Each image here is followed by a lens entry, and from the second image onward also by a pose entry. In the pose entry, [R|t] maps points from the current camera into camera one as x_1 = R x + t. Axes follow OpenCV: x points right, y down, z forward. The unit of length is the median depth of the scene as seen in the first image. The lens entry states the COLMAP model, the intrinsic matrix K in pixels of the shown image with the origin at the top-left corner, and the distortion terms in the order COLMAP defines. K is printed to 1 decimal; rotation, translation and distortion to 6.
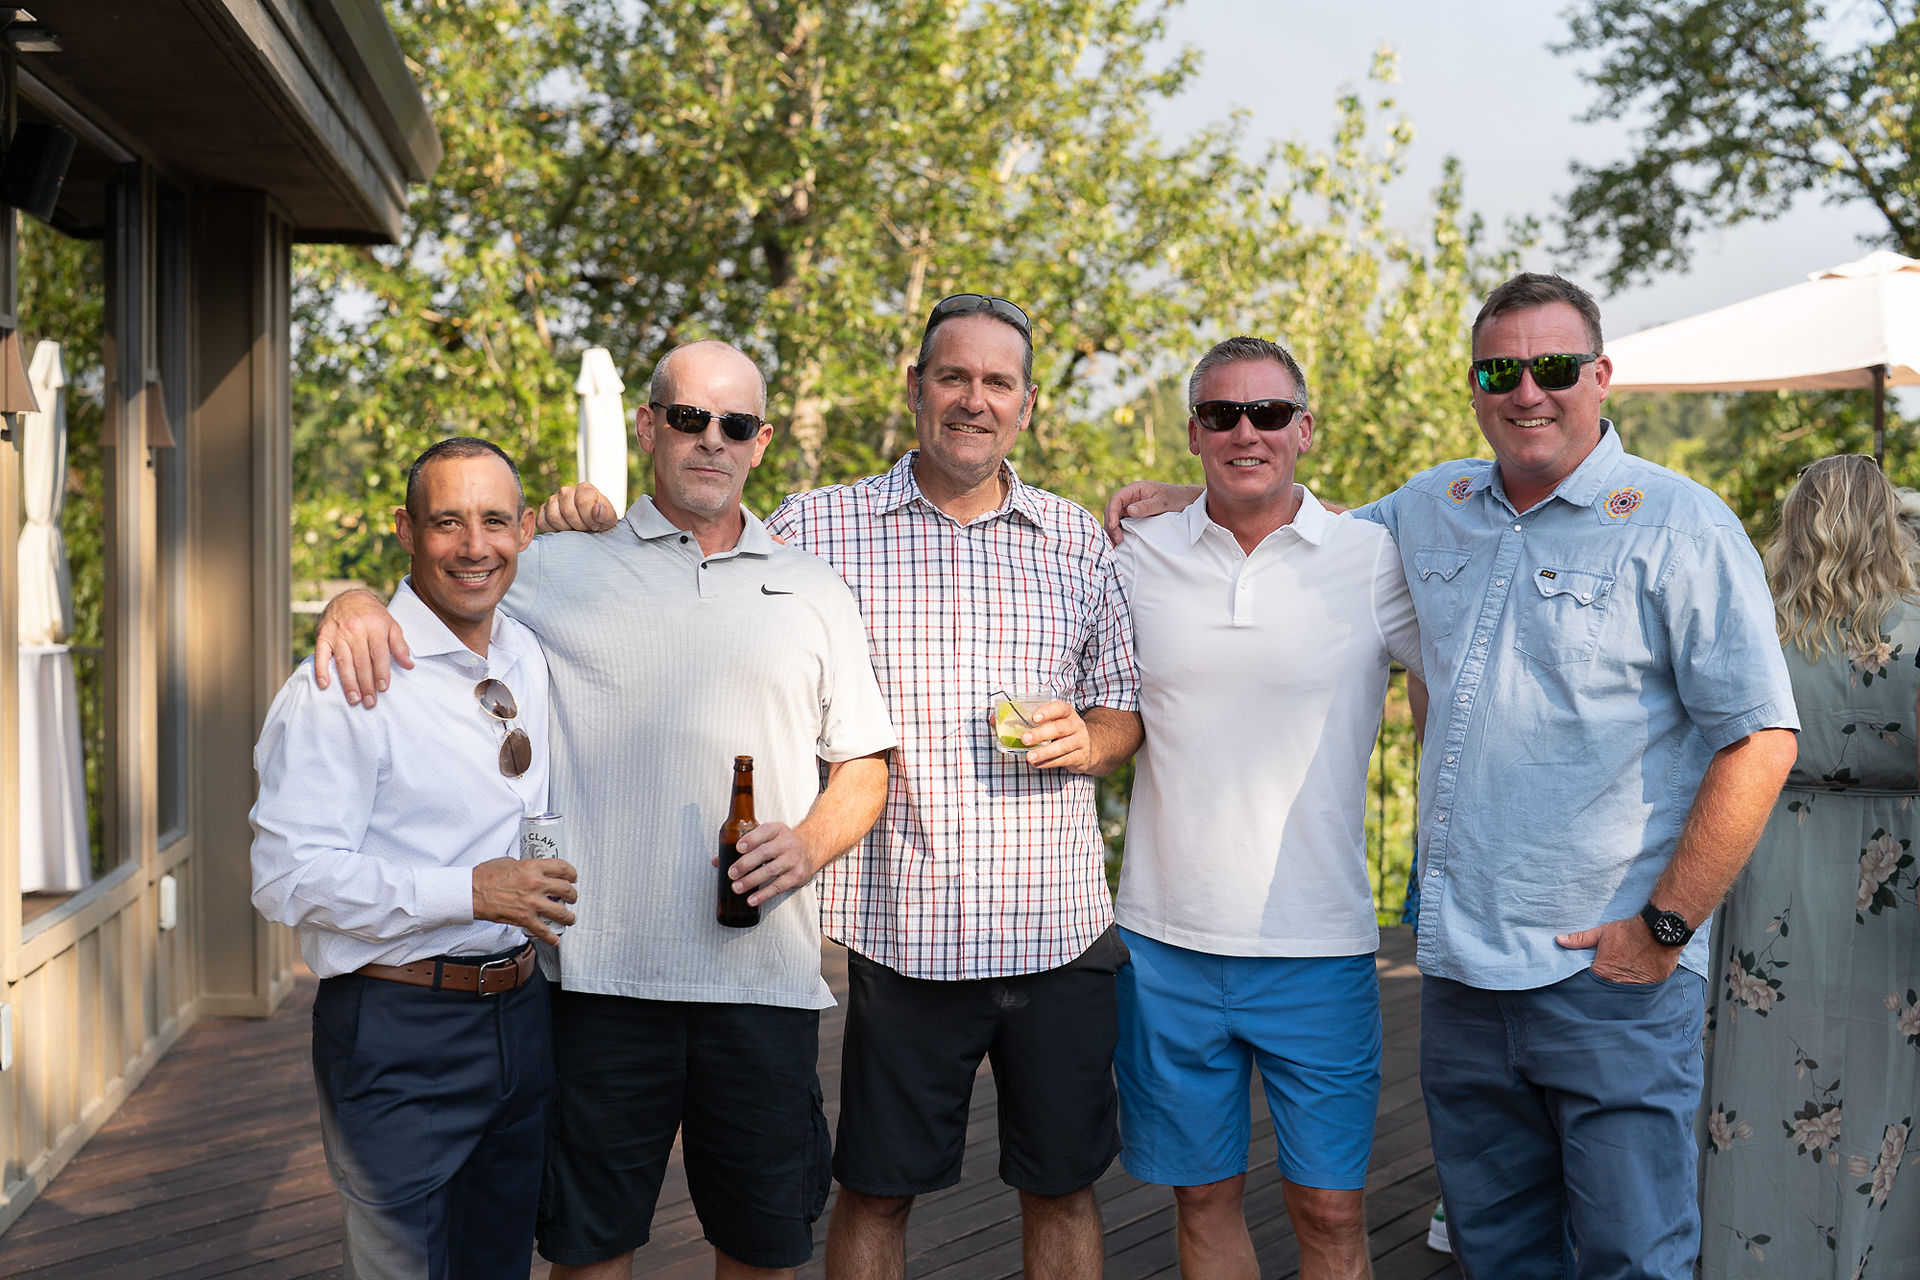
lens RADIAL K [[2619.9, 0, 960.0], [0, 2619.9, 640.0], [0, 0, 1]] dist [0.014468, -0.489127]
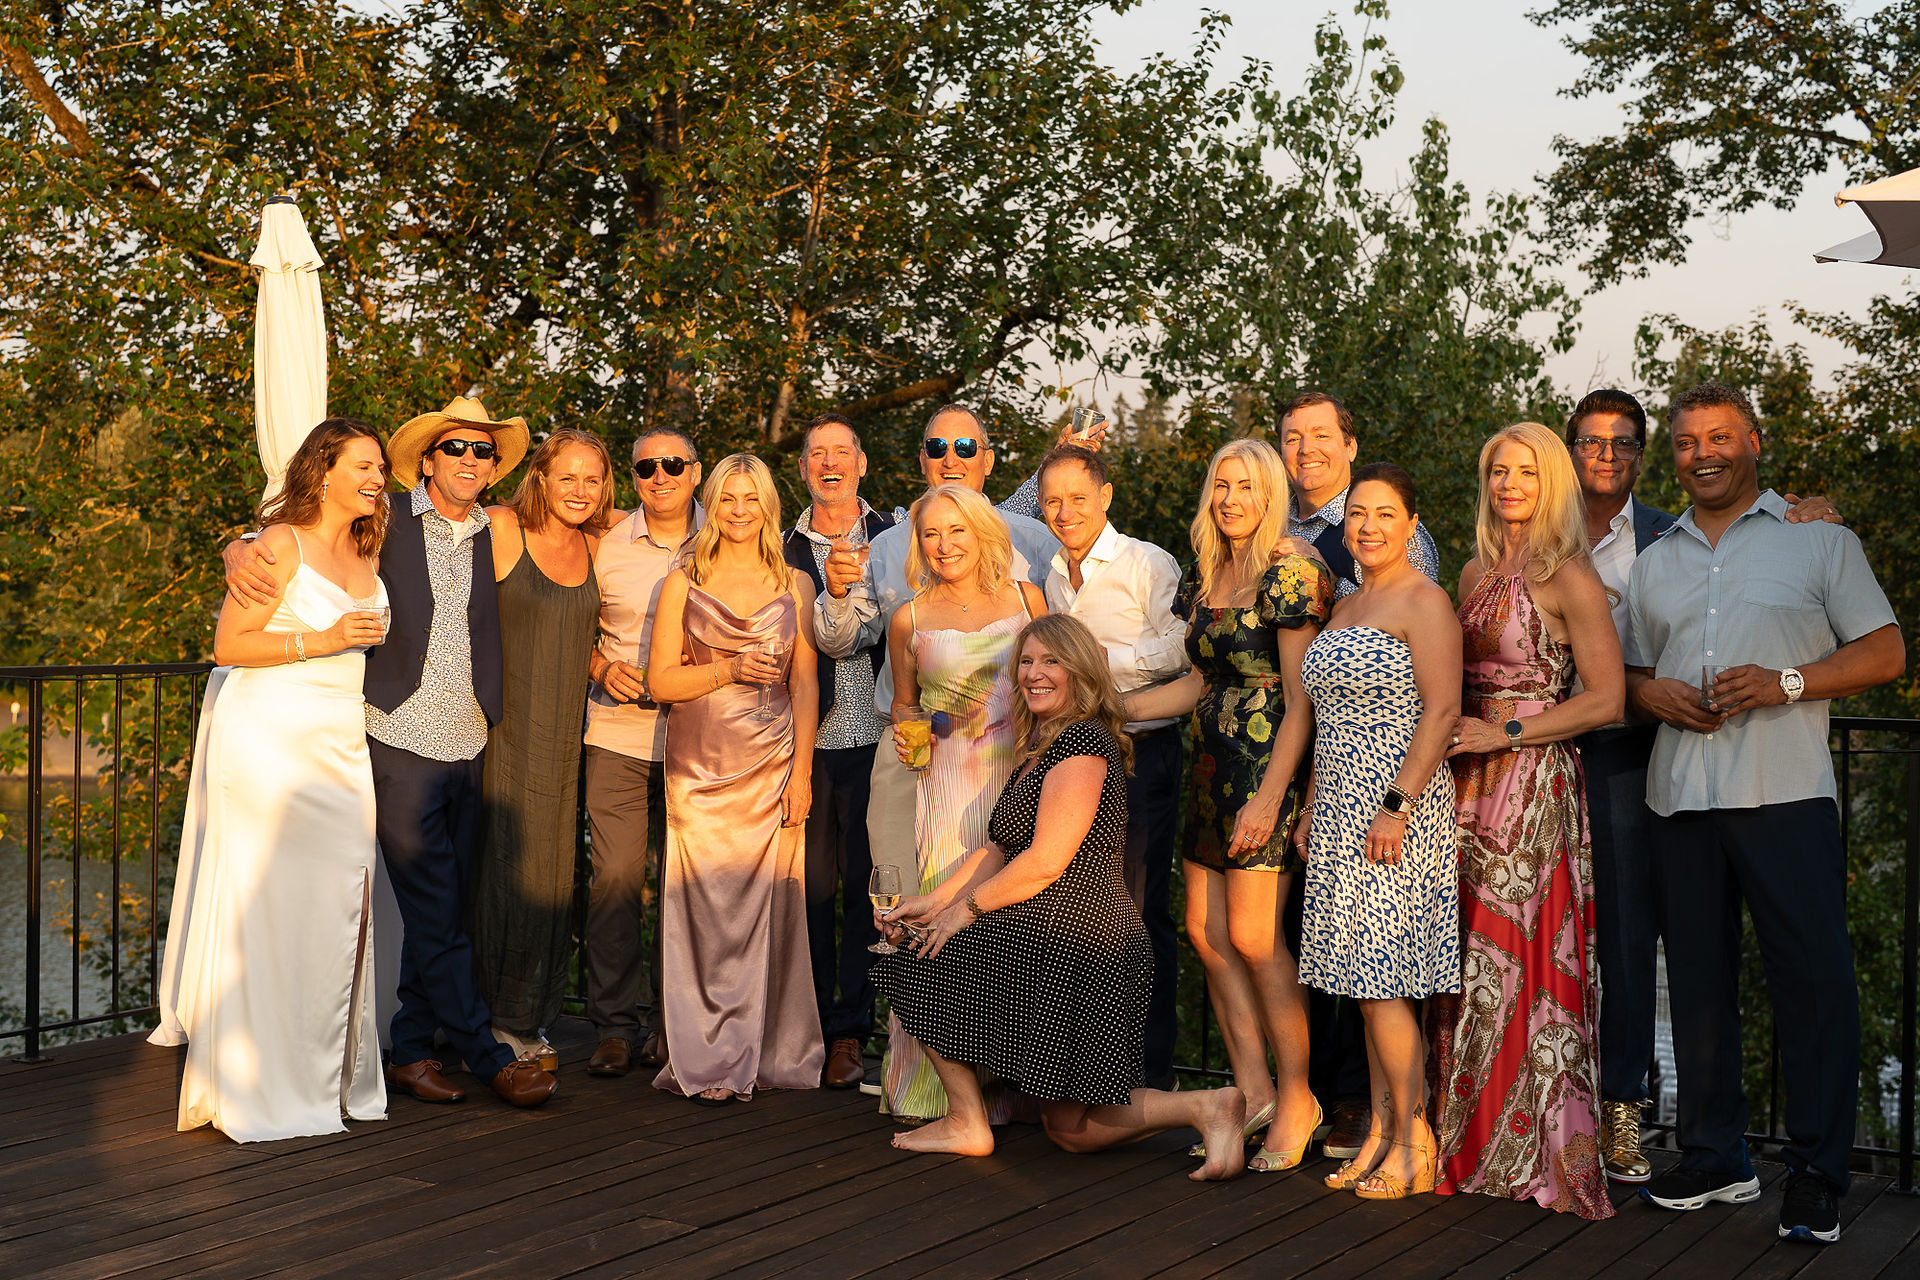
lens RADIAL K [[2619.9, 0, 960.0], [0, 2619.9, 640.0], [0, 0, 1]] dist [0.014468, -0.489127]
pose [[0.999502, 0.010321, 0.029816, 0.002825], [-0.010056, 0.999909, -0.009033, 0.000482], [-0.029906, 0.008729, 0.999515, 0.107994]]
